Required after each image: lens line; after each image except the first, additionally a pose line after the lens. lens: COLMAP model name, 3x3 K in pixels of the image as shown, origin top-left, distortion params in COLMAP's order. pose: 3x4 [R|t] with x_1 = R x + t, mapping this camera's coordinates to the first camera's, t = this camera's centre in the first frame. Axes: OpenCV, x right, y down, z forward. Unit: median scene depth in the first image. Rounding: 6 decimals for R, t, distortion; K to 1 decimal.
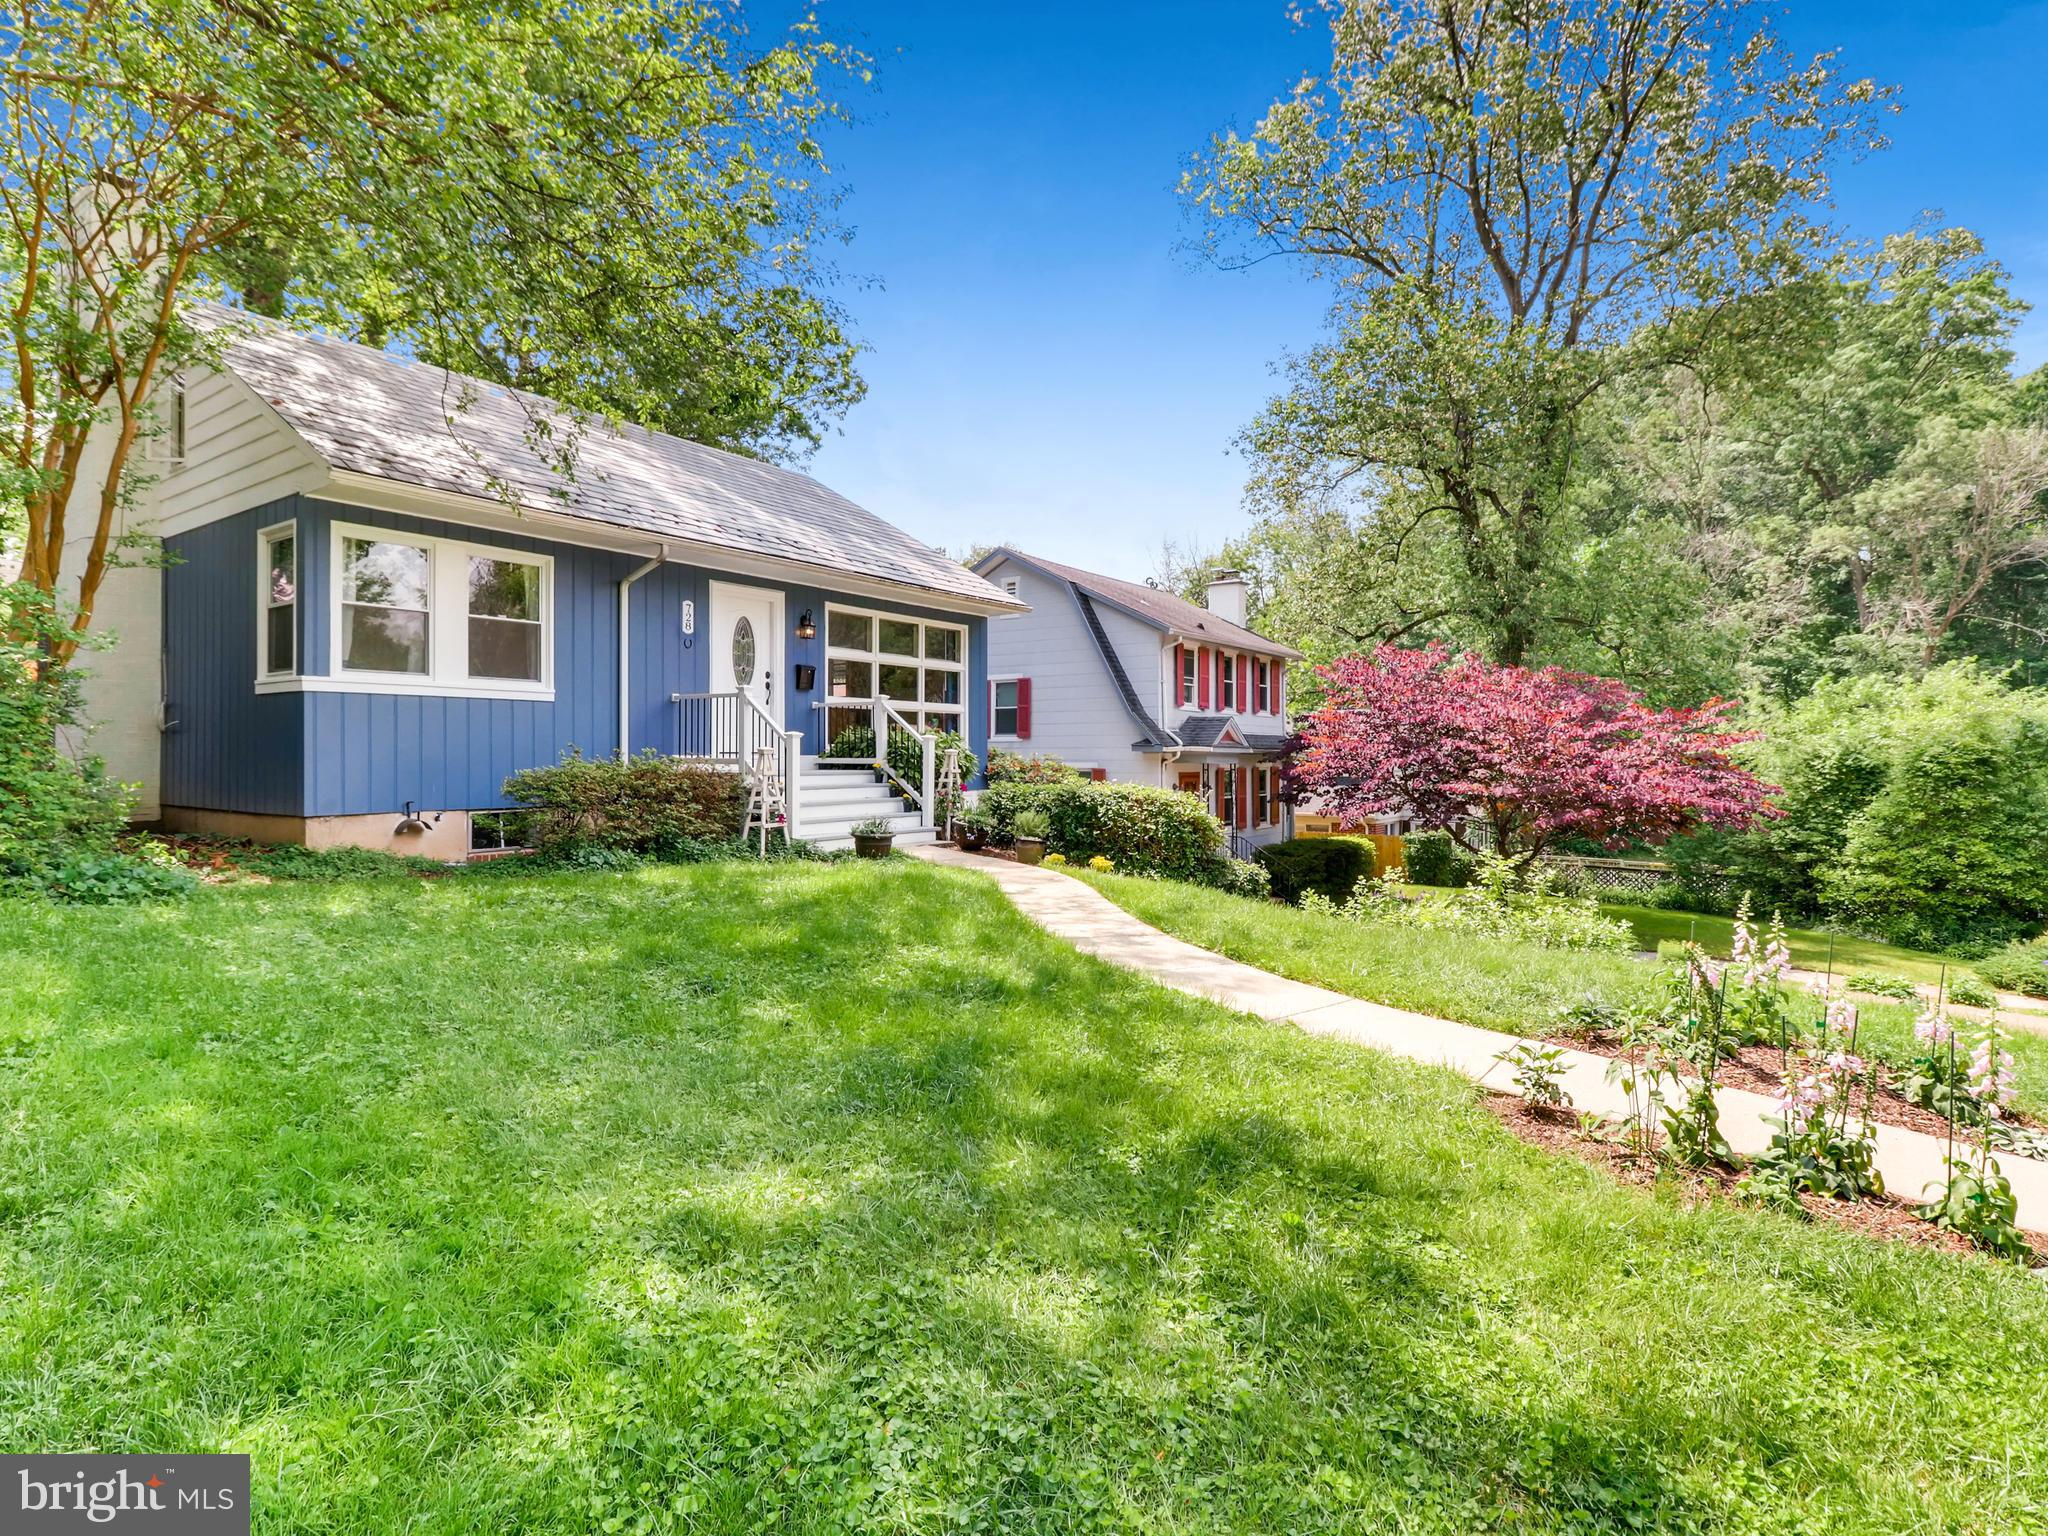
lens RADIAL K [[1074.1, 0, 1035.6], [0, 1074.1, 765.3], [0, 0, 1]] dist [0.020211, -0.016746]
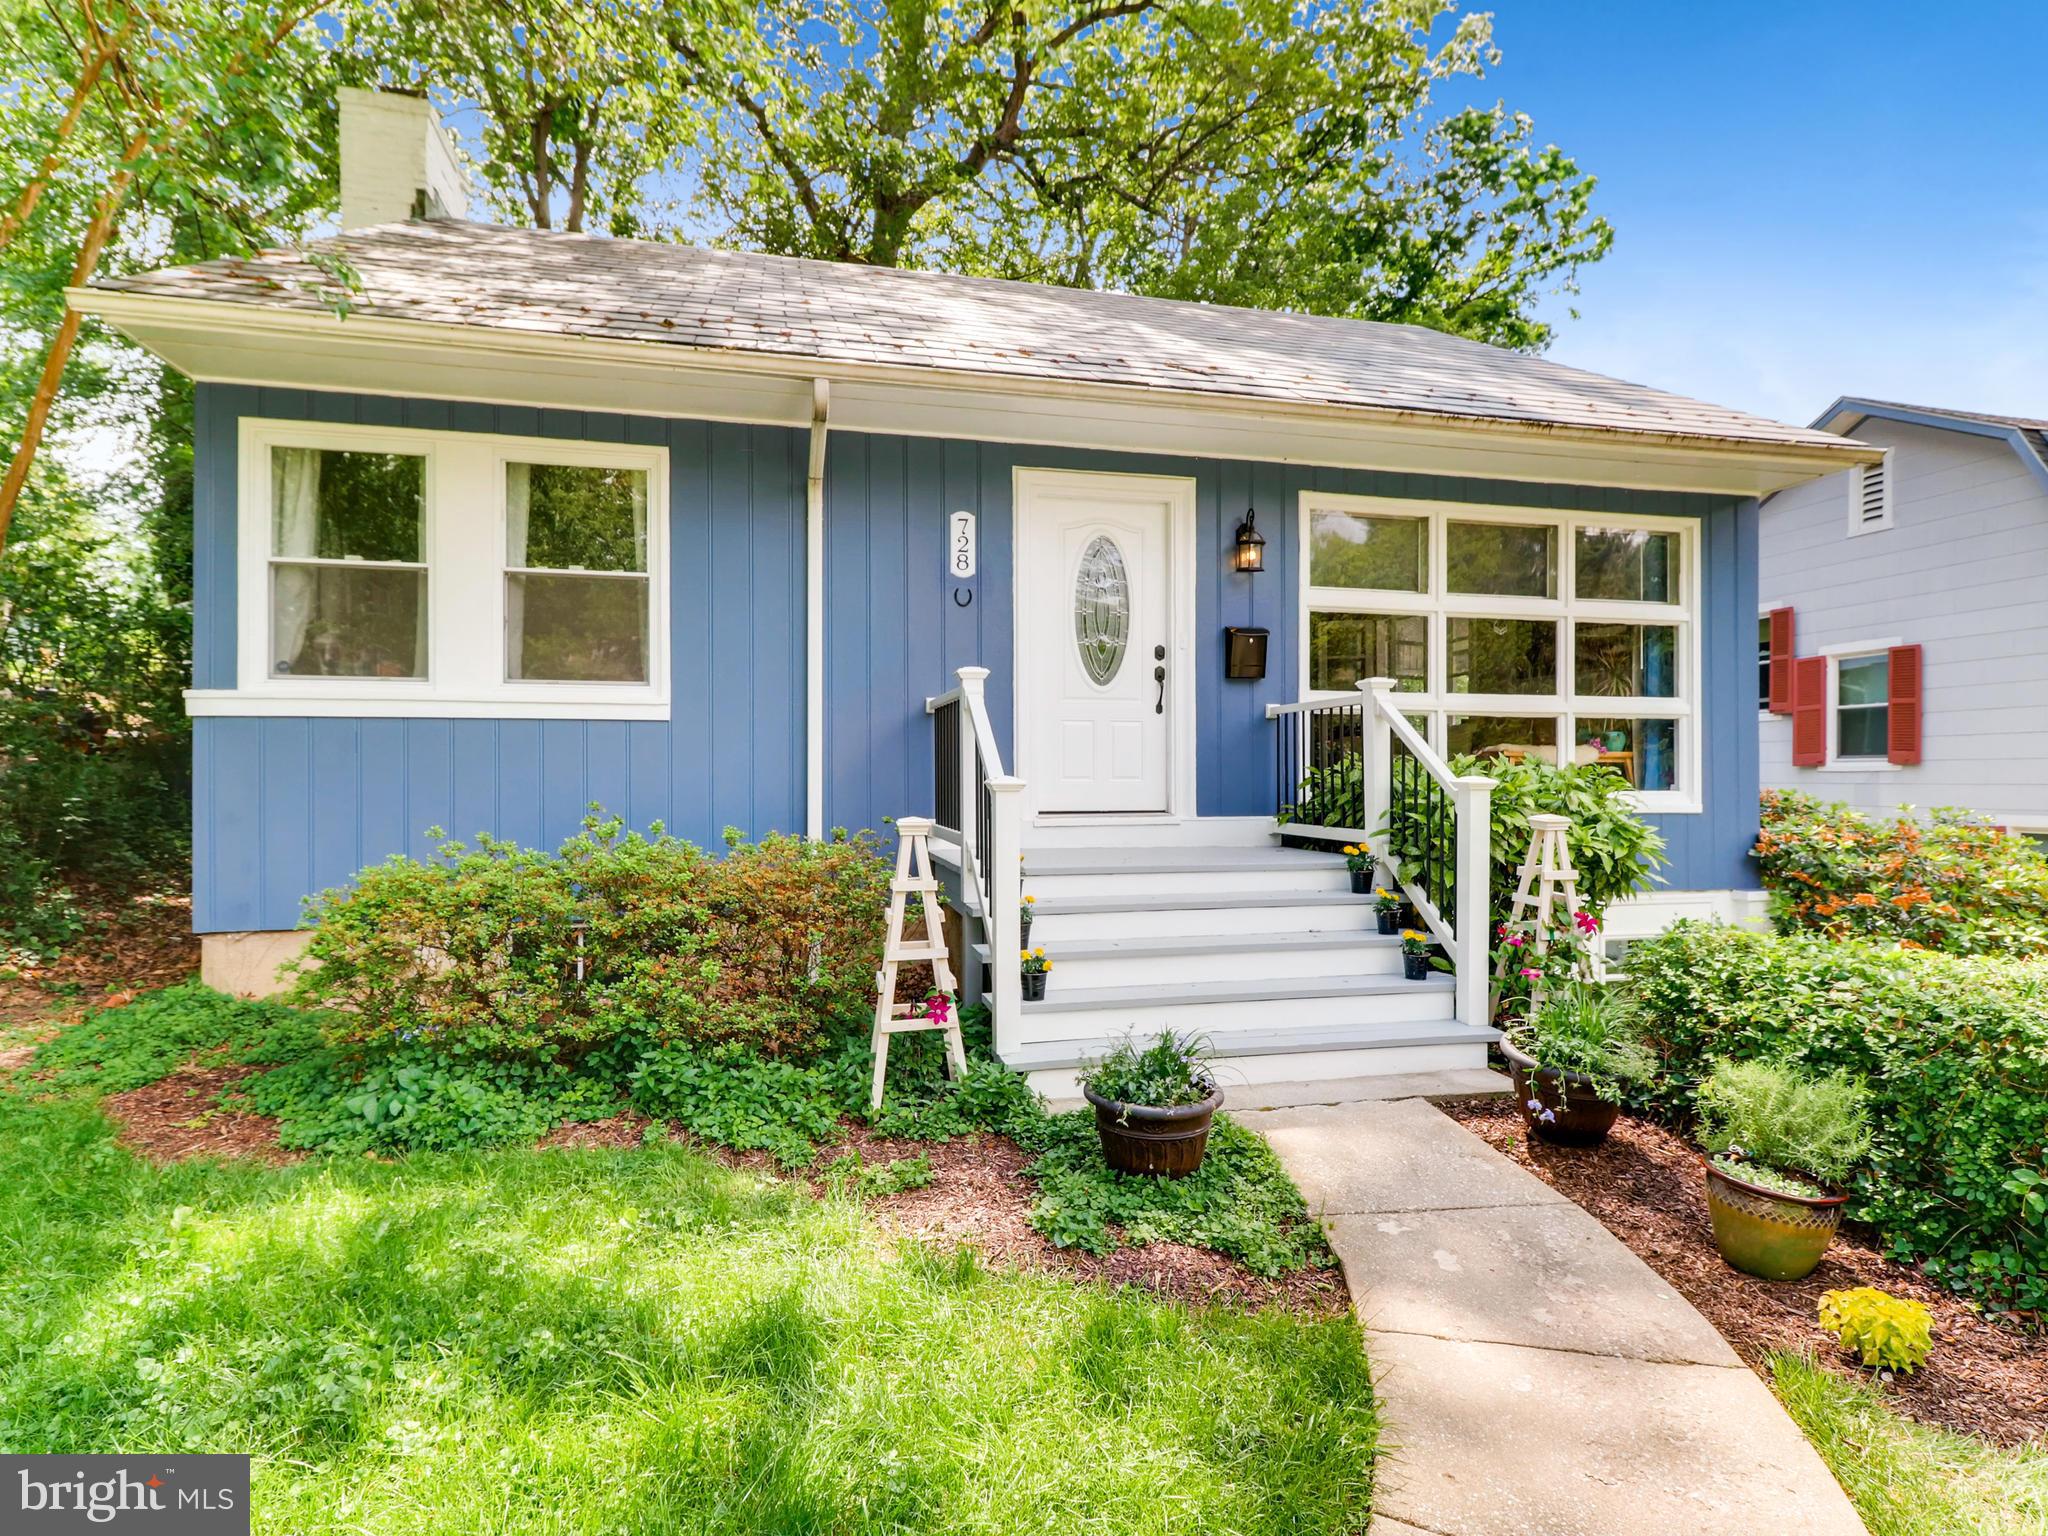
lens RADIAL K [[1074.1, 0, 1035.6], [0, 1074.1, 765.3], [0, 0, 1]] dist [0.020211, -0.016746]
pose [[0.750793, -0.007804, -0.660492, 0.031936], [-0.004496, 0.999847, -0.016925, -0.024593], [0.660522, 0.015677, 0.750643, 0.610848]]
